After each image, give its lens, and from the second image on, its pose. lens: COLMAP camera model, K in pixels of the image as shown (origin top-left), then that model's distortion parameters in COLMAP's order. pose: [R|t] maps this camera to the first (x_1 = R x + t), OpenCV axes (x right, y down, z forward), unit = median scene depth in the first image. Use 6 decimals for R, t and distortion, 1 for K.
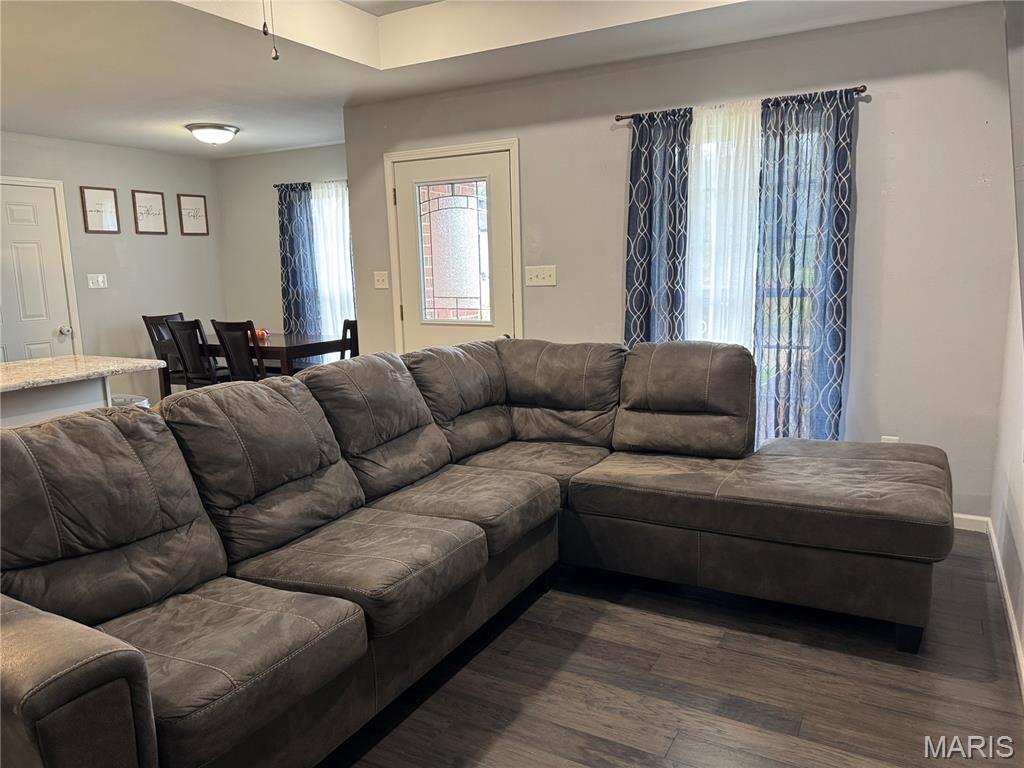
lens RADIAL K [[718.4, 0, 512.0], [0, 718.4, 384.0], [0, 0, 1]] dist [0.073603, -0.098406]
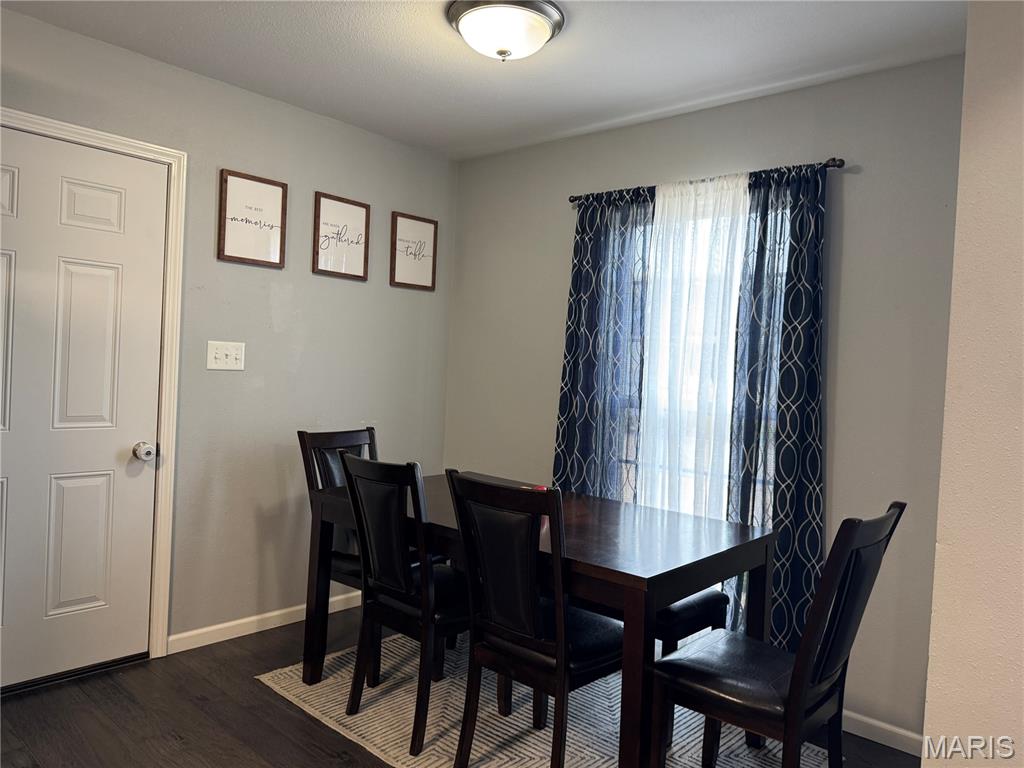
lens RADIAL K [[718.4, 0, 512.0], [0, 718.4, 384.0], [0, 0, 1]] dist [0.073603, -0.098406]
pose [[0.973962, 0.077235, -0.213148, -0.258524], [-0.107515, 0.985087, -0.134331, -0.073086], [0.199595, 0.153750, 0.967741, 0.535897]]
